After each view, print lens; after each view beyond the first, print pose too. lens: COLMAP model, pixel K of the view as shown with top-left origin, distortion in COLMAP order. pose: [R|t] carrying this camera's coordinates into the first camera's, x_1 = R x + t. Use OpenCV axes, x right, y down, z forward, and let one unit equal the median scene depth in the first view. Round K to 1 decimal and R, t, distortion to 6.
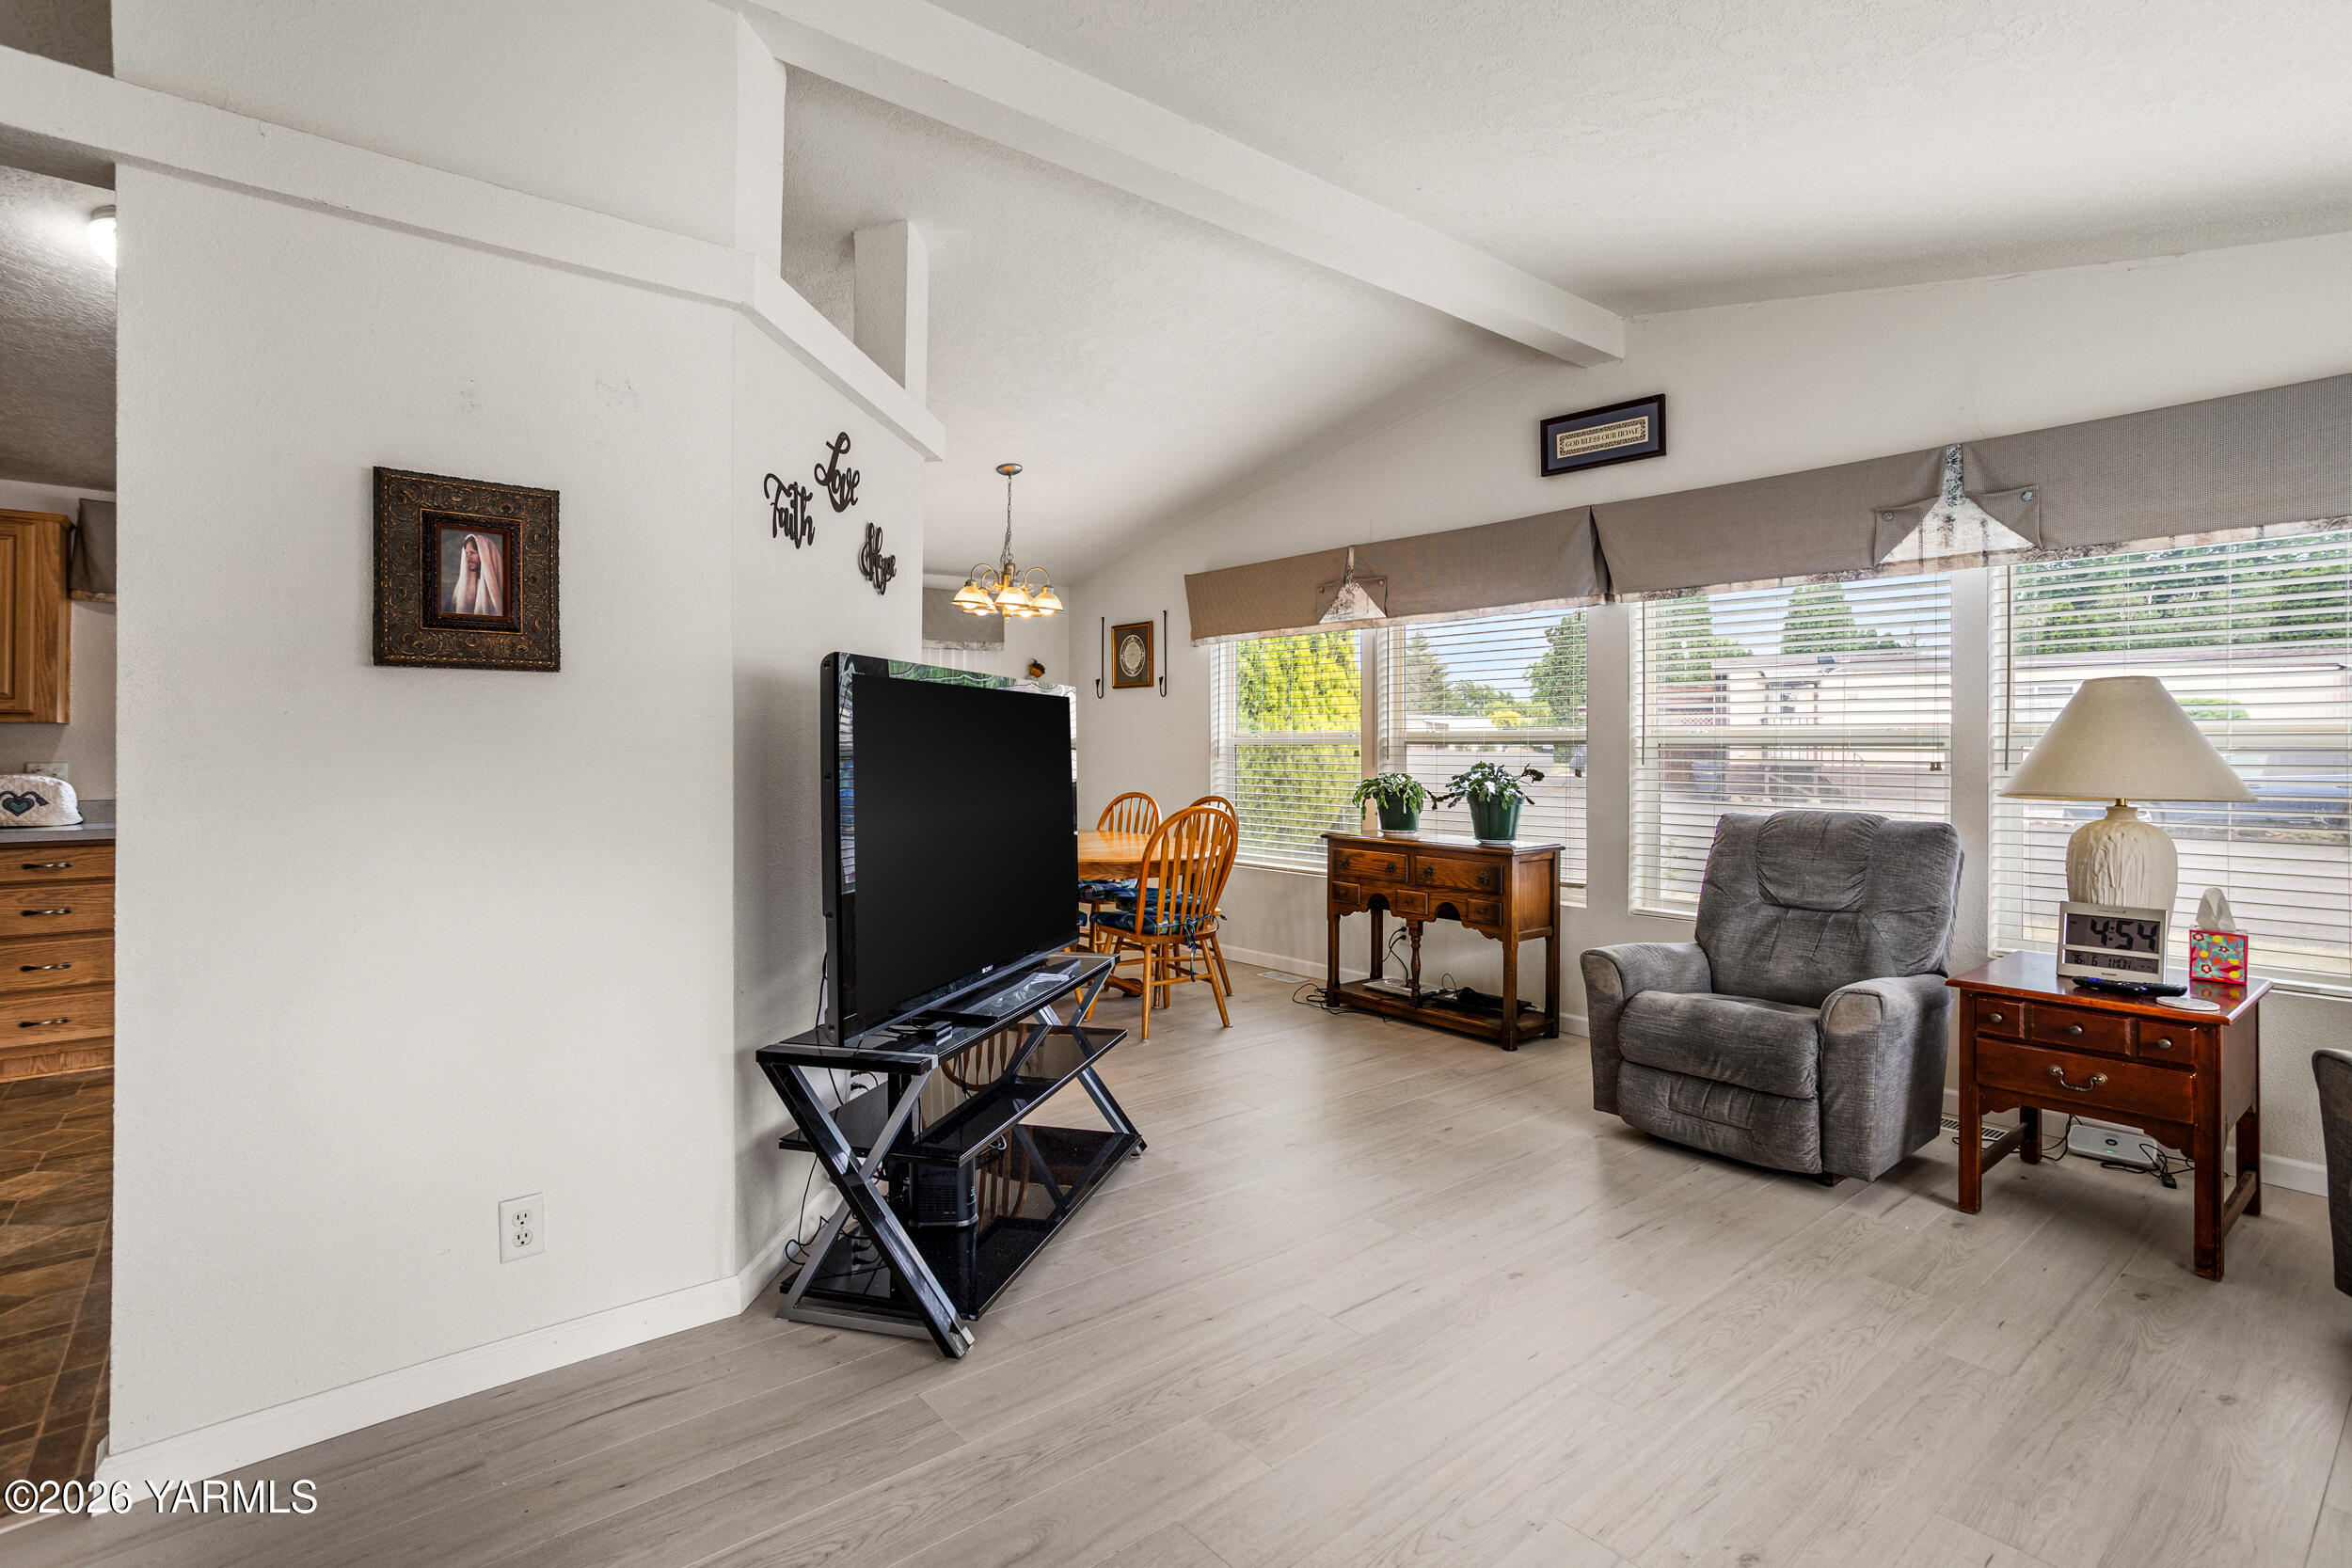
lens RADIAL K [[1133.3, 0, 1187.4], [0, 1133.3, 743.0], [0, 0, 1]] dist [-0.047614, 0.026707]
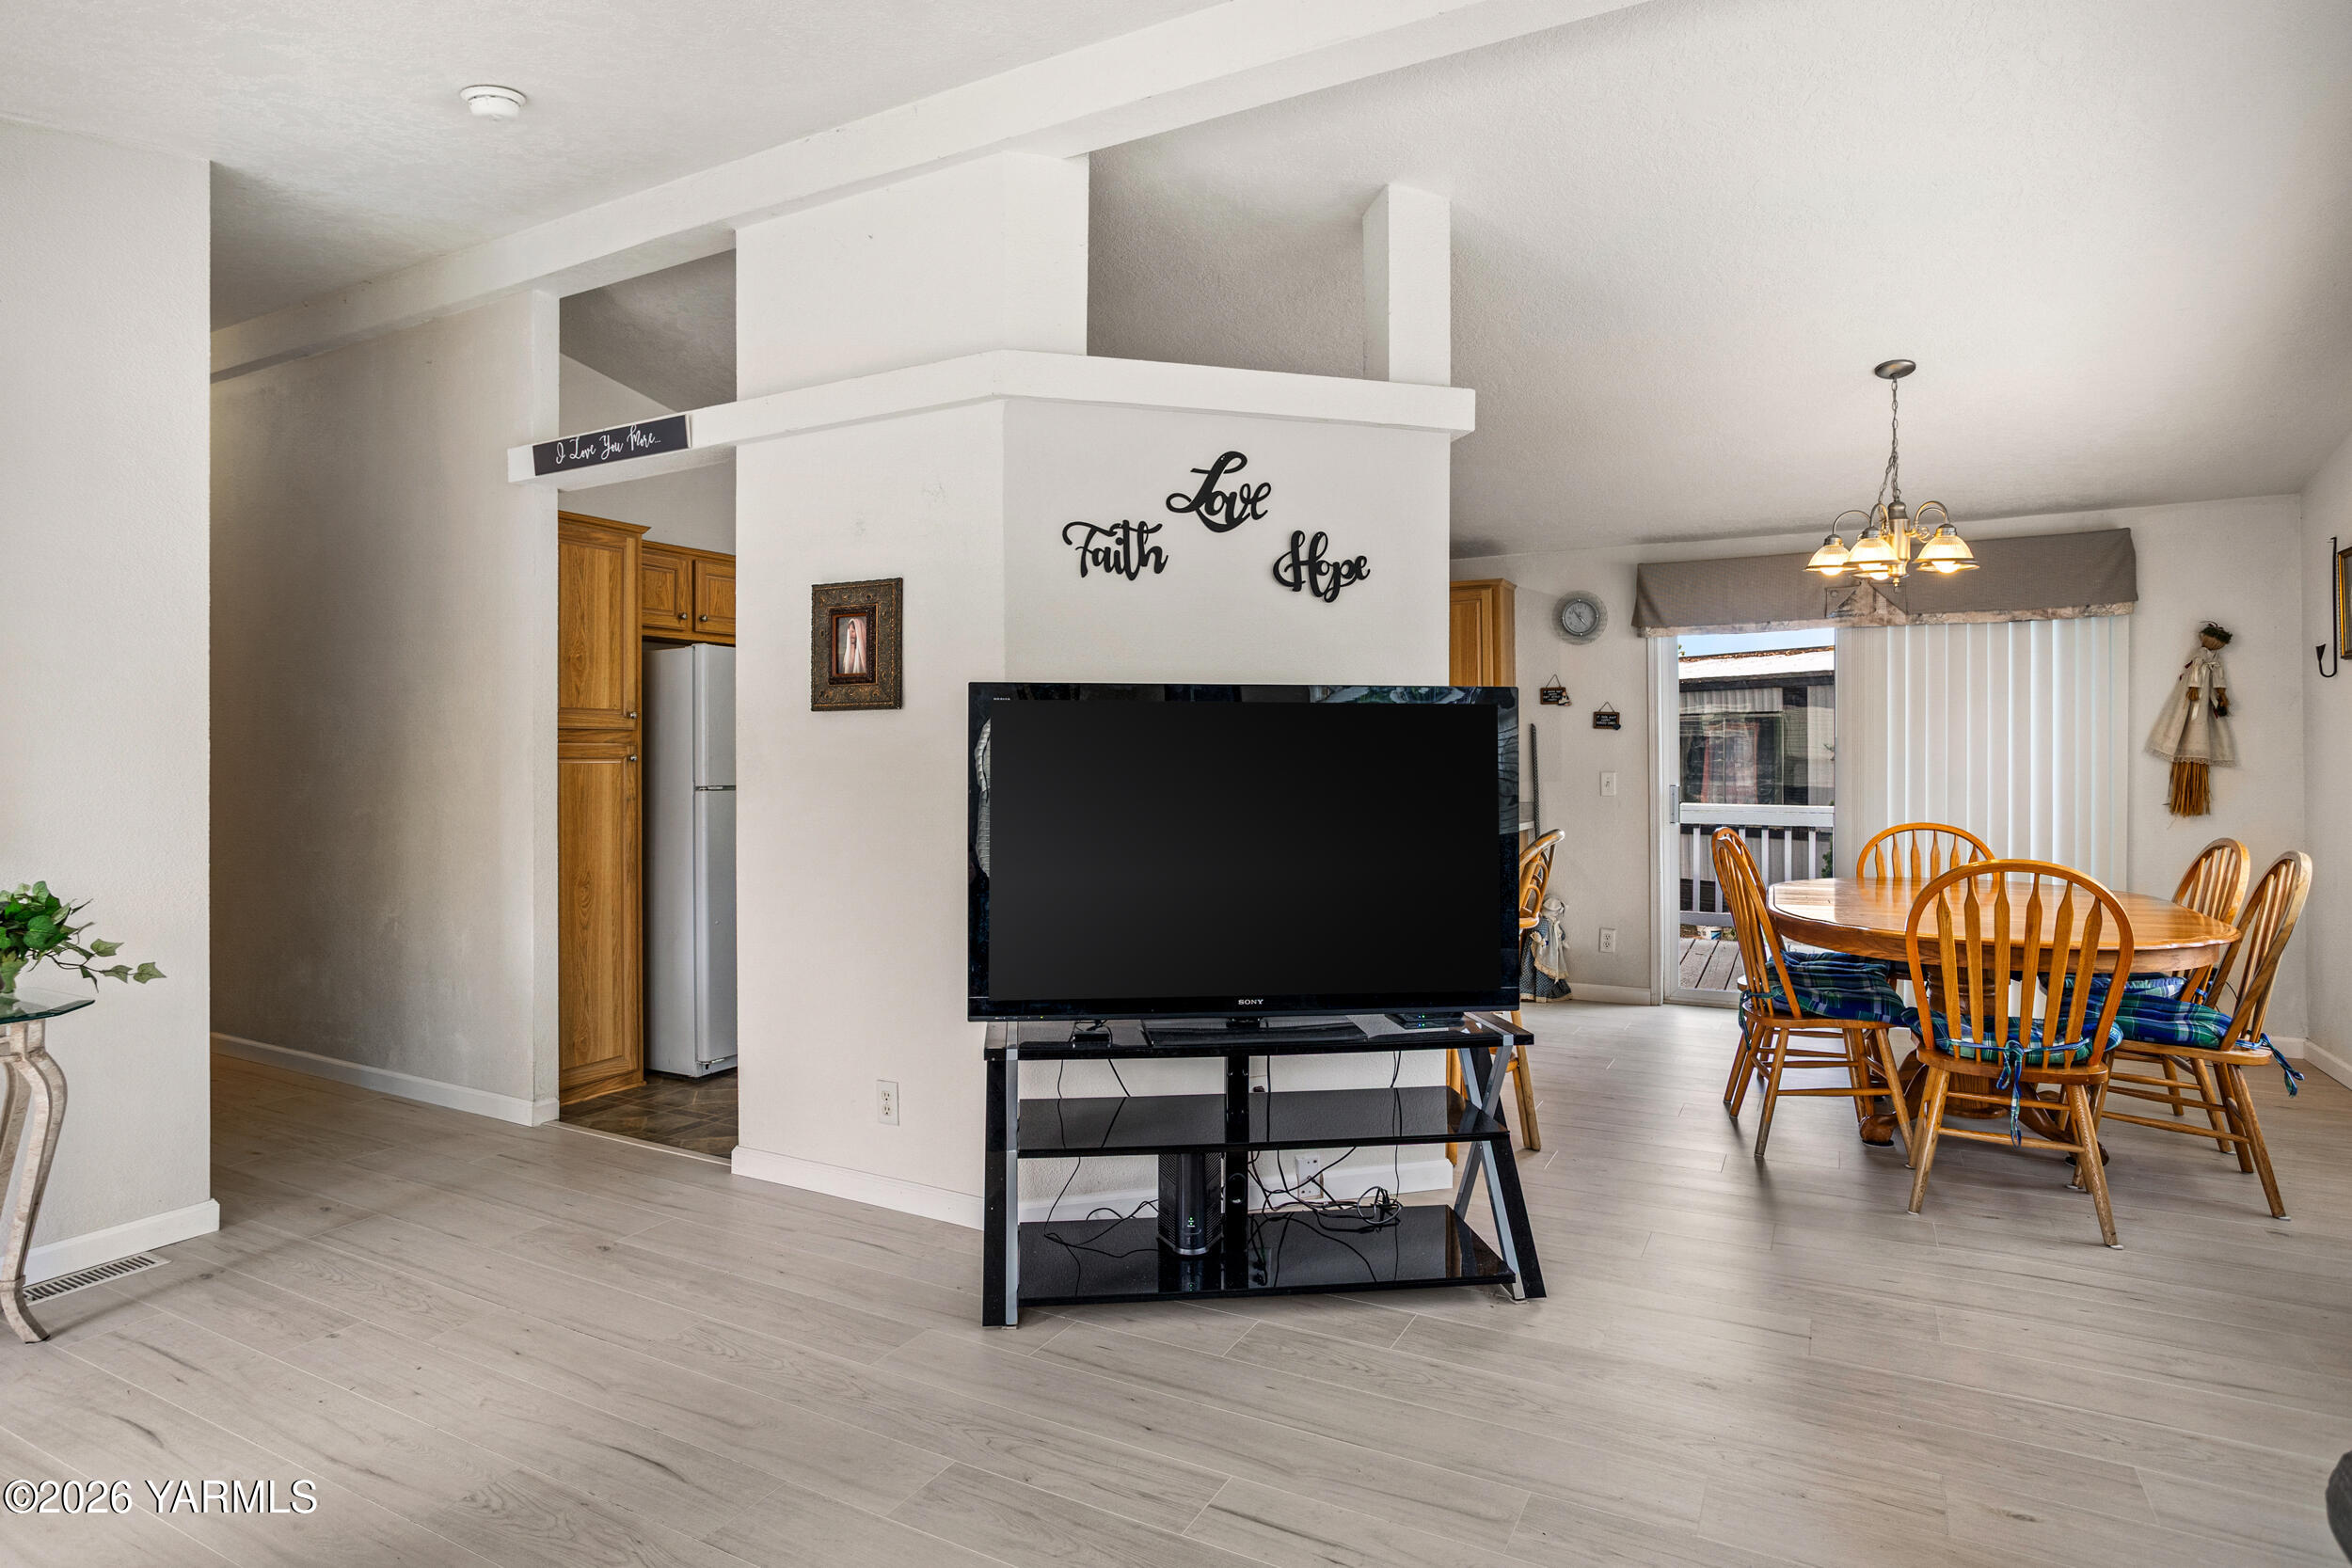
lens RADIAL K [[1270.4, 0, 1175.3], [0, 1270.4, 757.4], [0, 0, 1]] dist [-0.057066, 0.050524]
pose [[0.374239, -0.002622, -0.927329, 0.623309], [0.004669, 0.999989, -0.000944, -0.000036], [0.927321, -0.003976, 0.374247, 0.446875]]
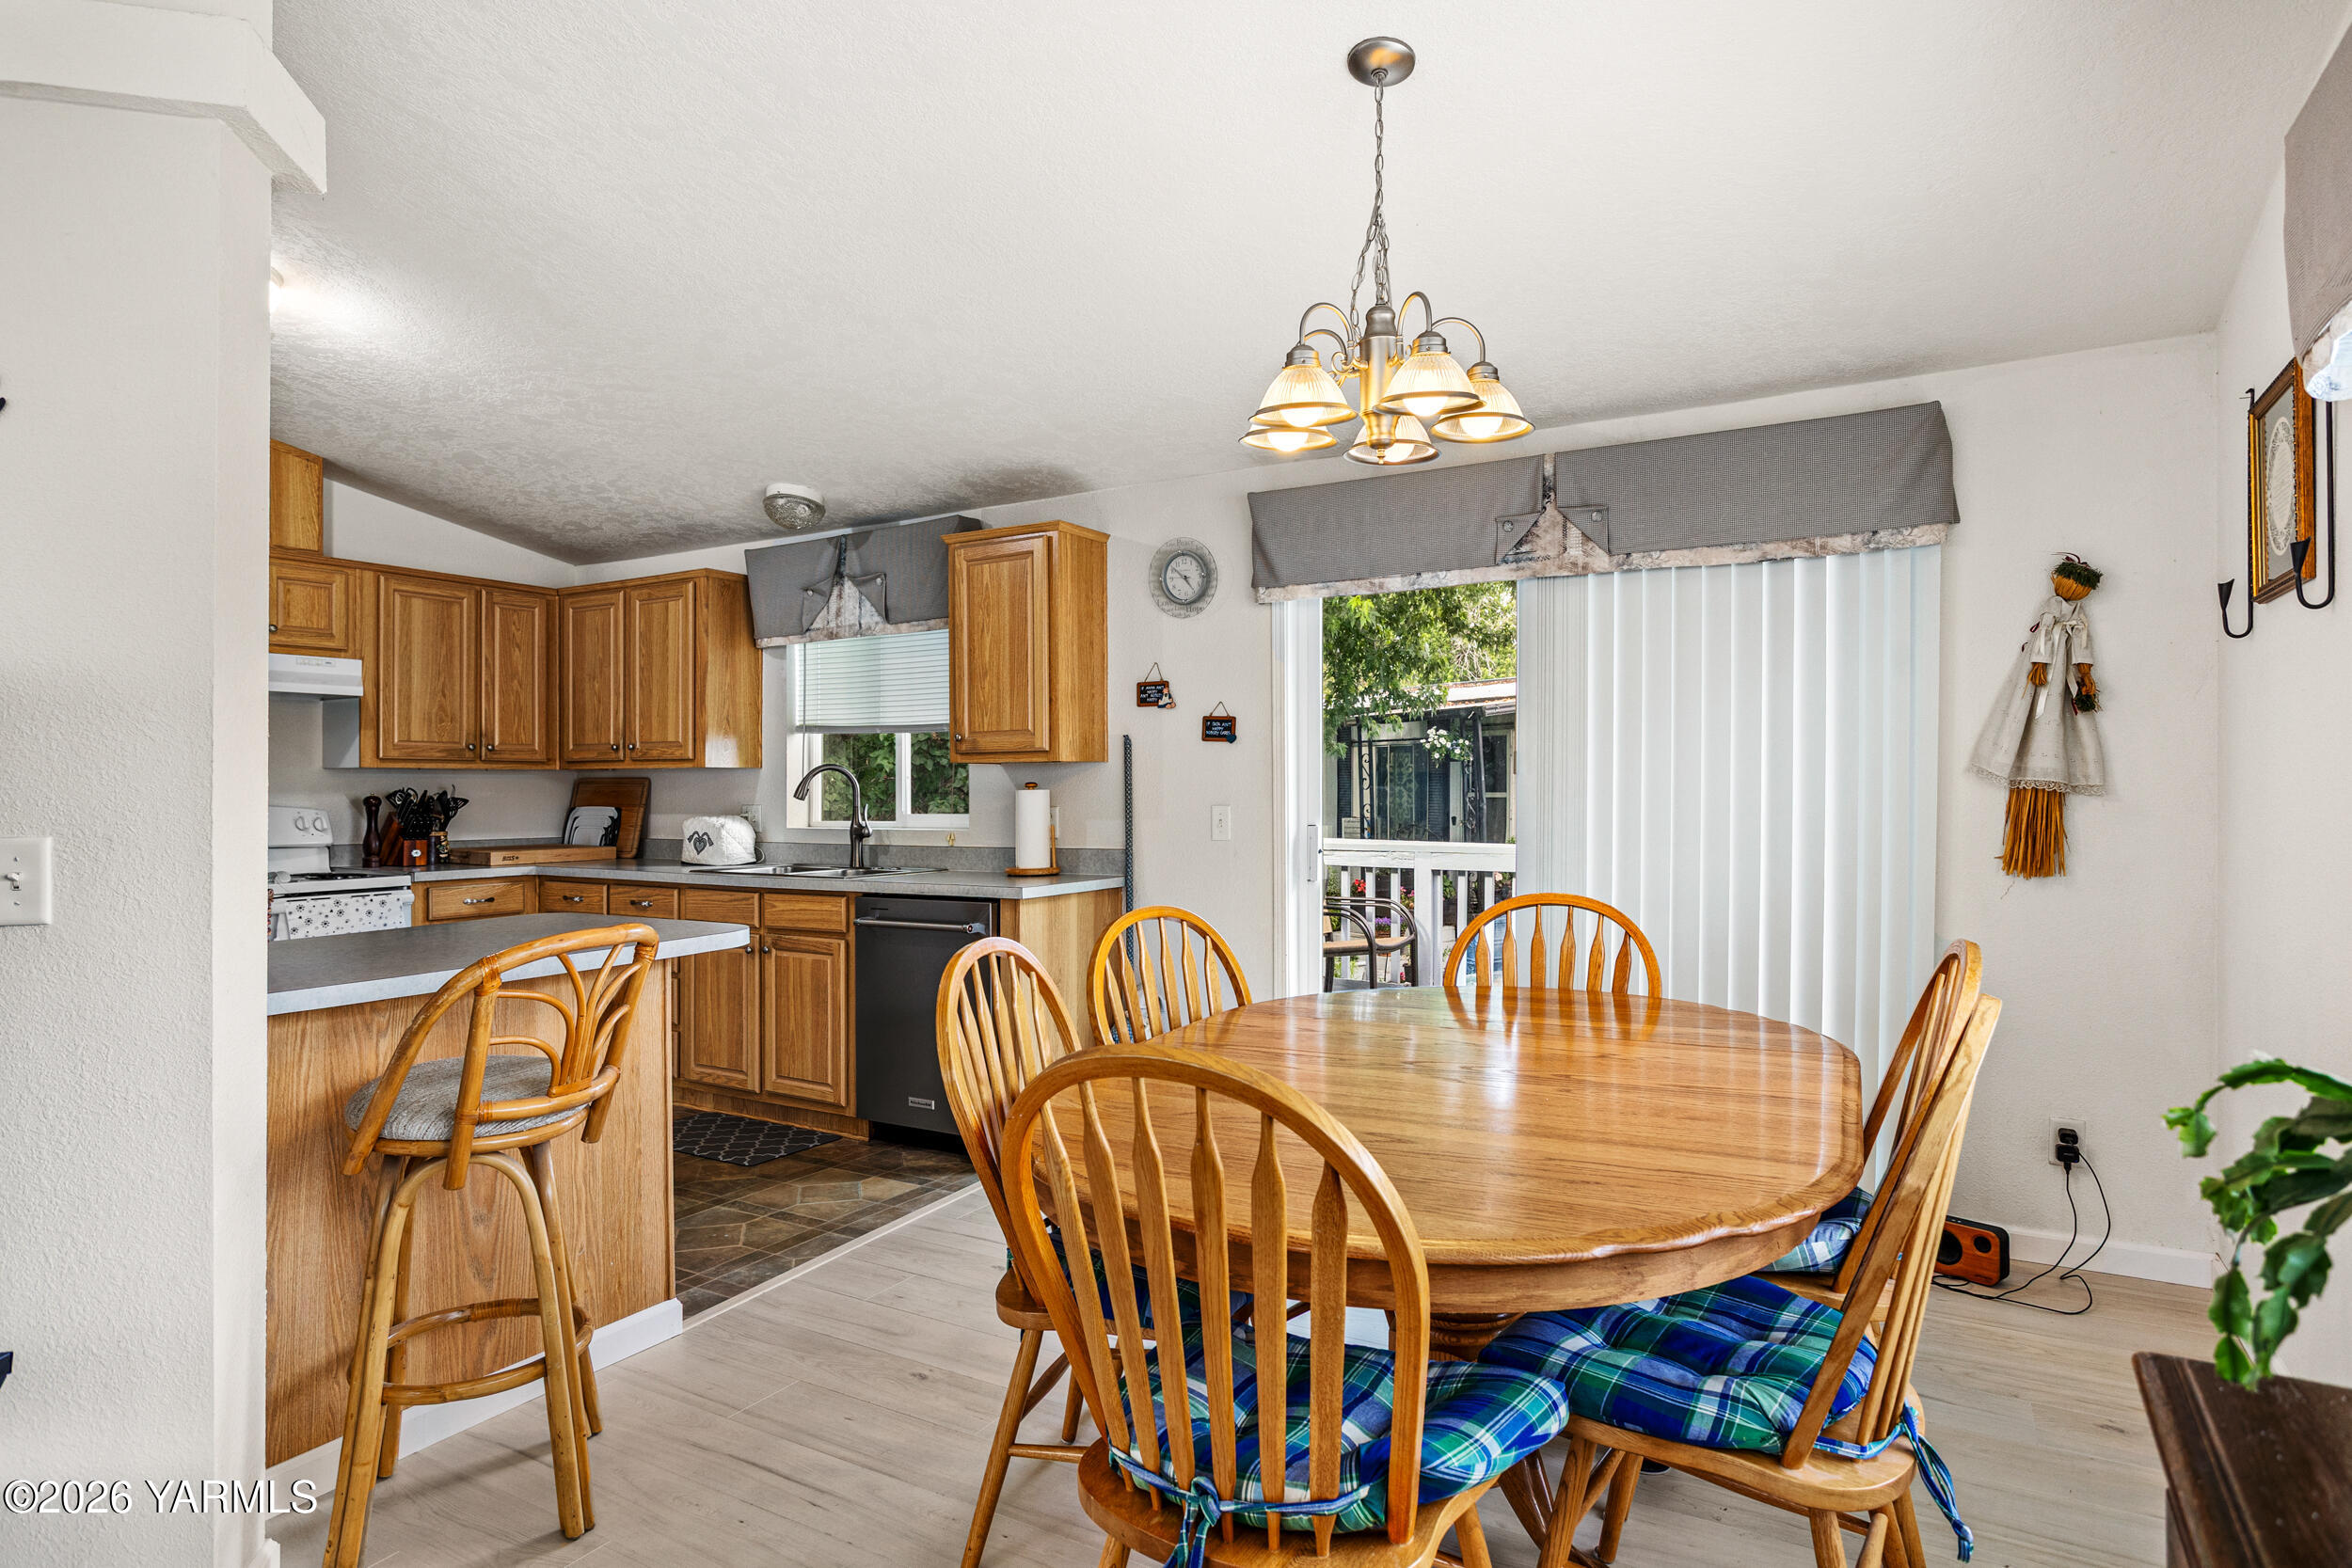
lens RADIAL K [[1310.5, 0, 1185.6], [0, 1310.5, 797.3], [0, 0, 1]] dist [-0.013830, 0.000295]
pose [[0.345278, 0.005004, -0.938487, 0.363732], [0.007884, 0.999935, 0.008232, 0.004026], [0.938467, -0.010241, 0.345216, 1.221686]]
